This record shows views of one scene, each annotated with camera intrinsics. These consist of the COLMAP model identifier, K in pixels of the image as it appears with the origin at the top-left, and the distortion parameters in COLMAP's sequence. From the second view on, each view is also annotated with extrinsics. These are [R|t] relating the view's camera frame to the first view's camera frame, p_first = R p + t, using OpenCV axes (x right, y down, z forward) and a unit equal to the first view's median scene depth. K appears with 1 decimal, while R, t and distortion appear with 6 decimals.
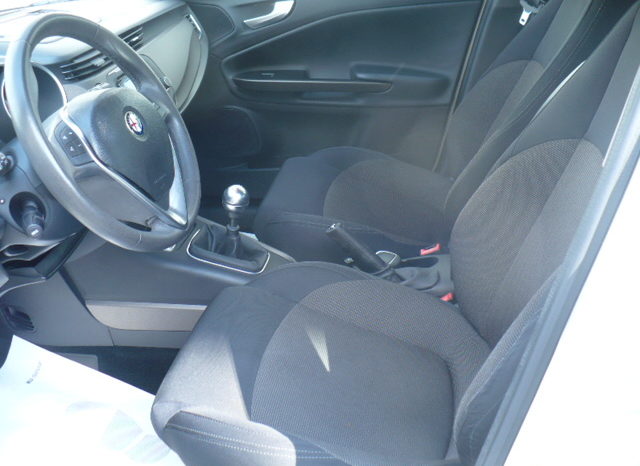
lens RADIAL K [[717.8, 0, 322.3], [0, 717.8, 234.8], [0, 0, 1]] dist [-0.275525, 0.365063]
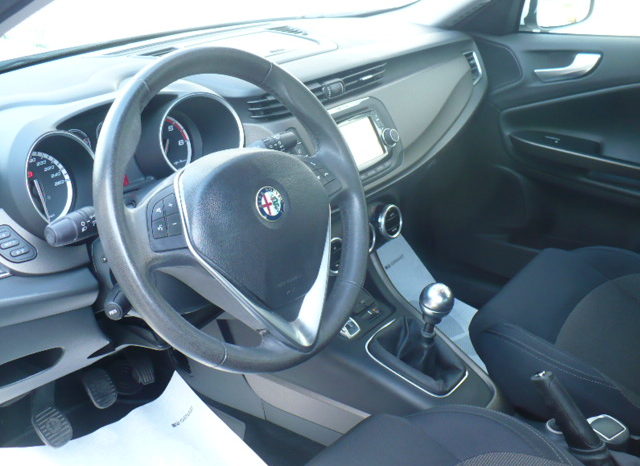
lens RADIAL K [[717.8, 0, 322.3], [0, 717.8, 234.8], [0, 0, 1]] dist [-0.275525, 0.365063]
pose [[0.872566, 0.236191, -0.427600, 0.085207], [-0.242704, 0.969270, 0.040125, -0.118235], [0.423937, 0.068769, 0.903077, 0.222983]]
